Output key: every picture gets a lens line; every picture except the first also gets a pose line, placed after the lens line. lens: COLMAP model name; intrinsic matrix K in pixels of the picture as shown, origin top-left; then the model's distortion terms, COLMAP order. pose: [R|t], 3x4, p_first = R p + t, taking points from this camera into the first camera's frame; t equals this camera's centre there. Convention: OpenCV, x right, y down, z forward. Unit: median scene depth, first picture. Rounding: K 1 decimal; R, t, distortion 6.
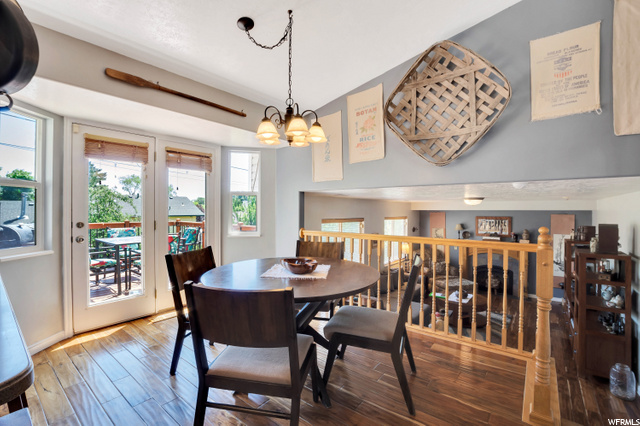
lens RADIAL K [[293.6, 0, 317.1], [0, 293.6, 212.5], [0, 0, 1]] dist [-0.003514, 0.000177]
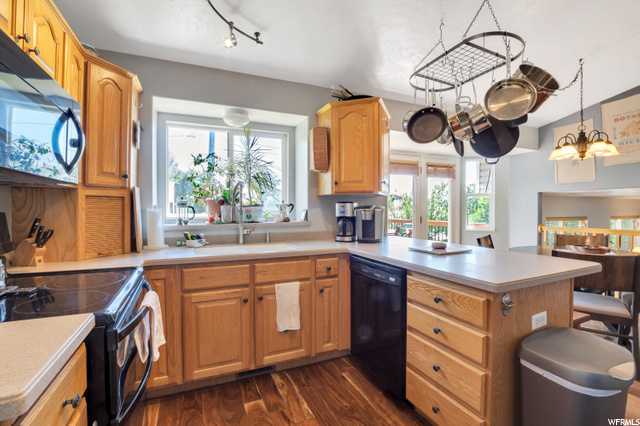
lens RADIAL K [[293.6, 0, 319.0], [0, 293.6, 209.6], [0, 0, 1]] dist [-0.003514, 0.000177]
pose [[0.893823, -0.000170, -0.448420, -0.344964], [-0.003277, 0.999971, -0.006911, 0.008315], [0.448408, 0.007647, 0.893796, -0.446164]]
